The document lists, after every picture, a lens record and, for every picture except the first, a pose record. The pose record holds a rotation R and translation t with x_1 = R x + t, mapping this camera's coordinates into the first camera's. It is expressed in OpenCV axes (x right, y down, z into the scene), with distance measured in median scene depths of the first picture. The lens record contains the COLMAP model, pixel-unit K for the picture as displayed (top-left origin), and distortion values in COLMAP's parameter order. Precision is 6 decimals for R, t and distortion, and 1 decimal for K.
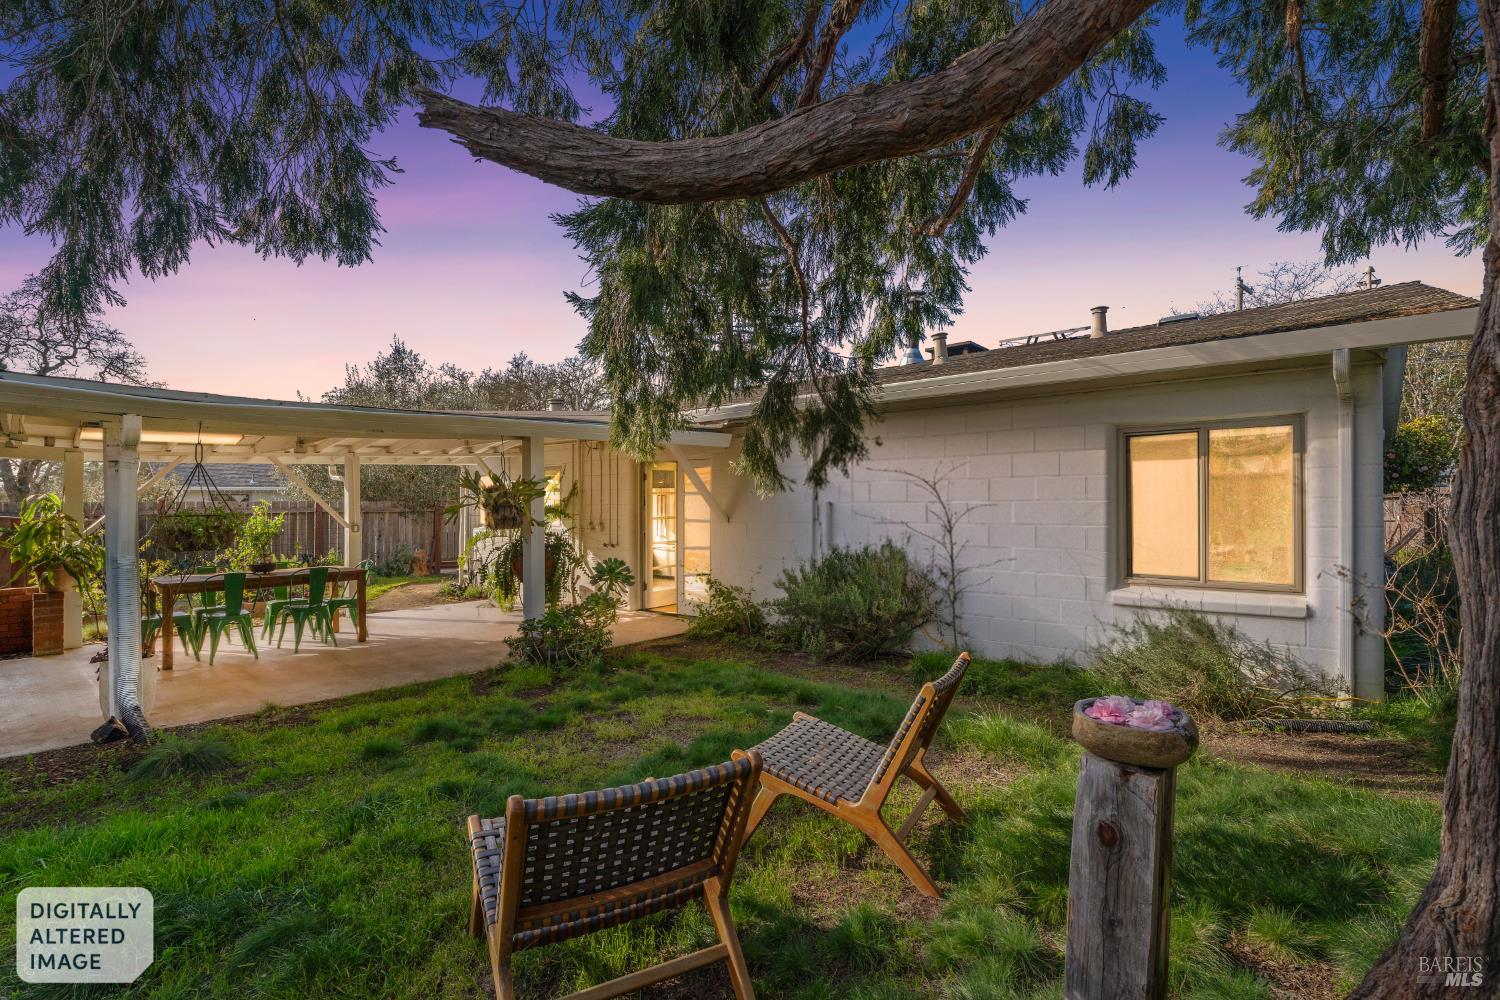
lens RADIAL K [[667.2, 0, 750.0], [0, 667.2, 500.0], [0, 0, 1]] dist [-0.000005, 0.000513]
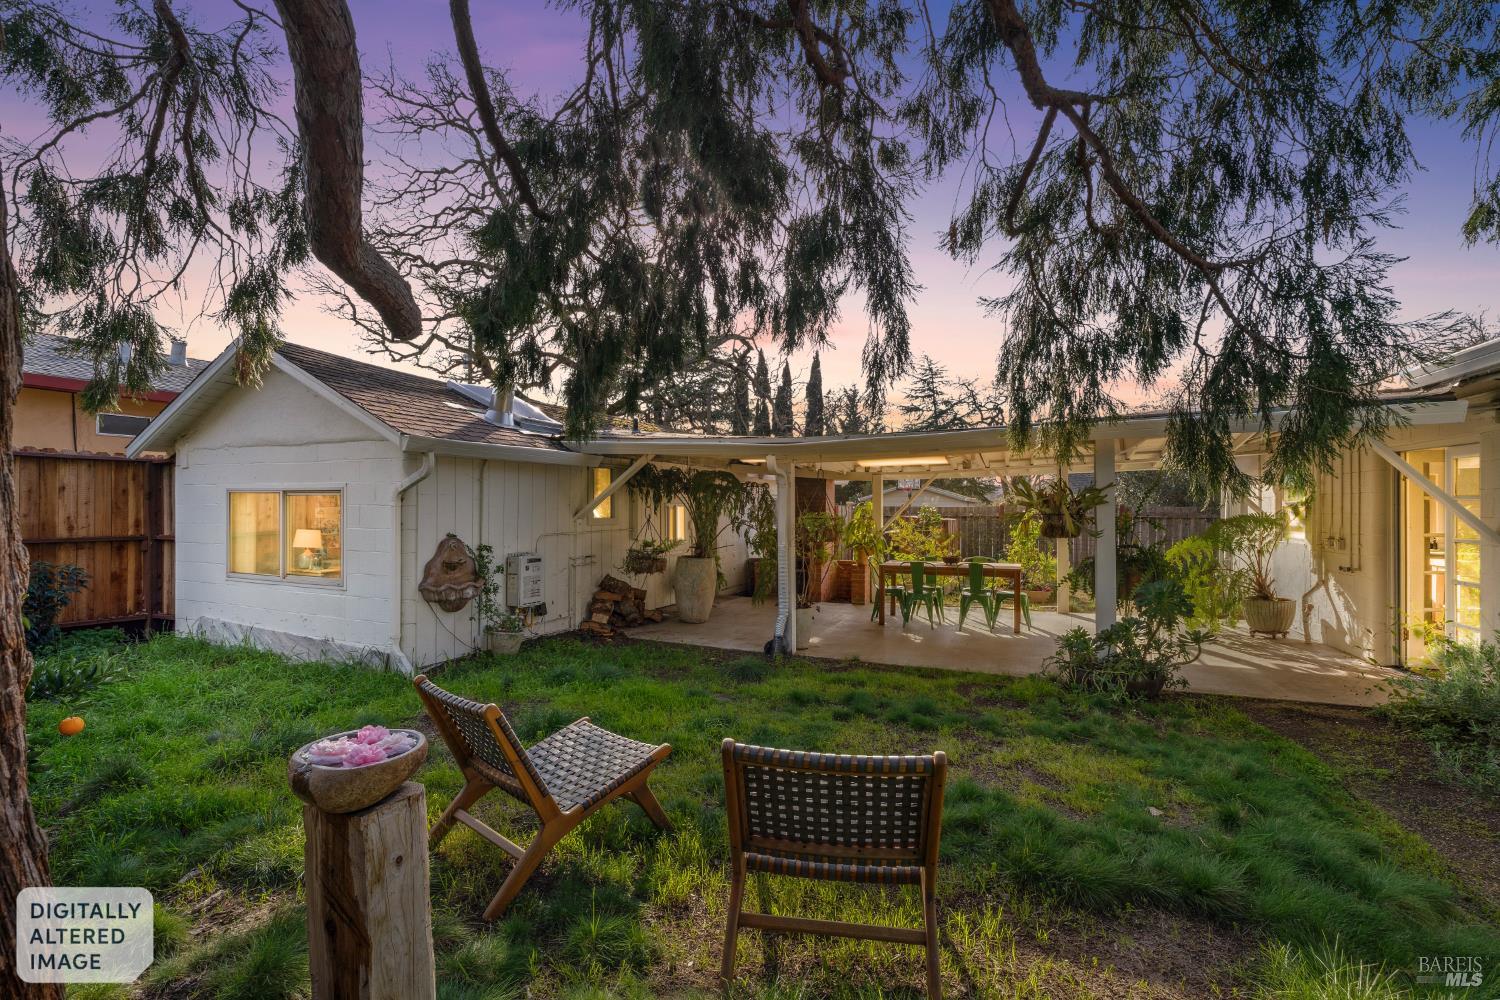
lens RADIAL K [[667.2, 0, 750.0], [0, 667.2, 500.0], [0, 0, 1]] dist [-0.000005, 0.000513]
pose [[0.453825, -0.004458, -0.891080, 0.227662], [-0.003645, 0.999970, -0.006859, -0.003168], [0.891083, 0.006360, 0.453795, 0.076996]]
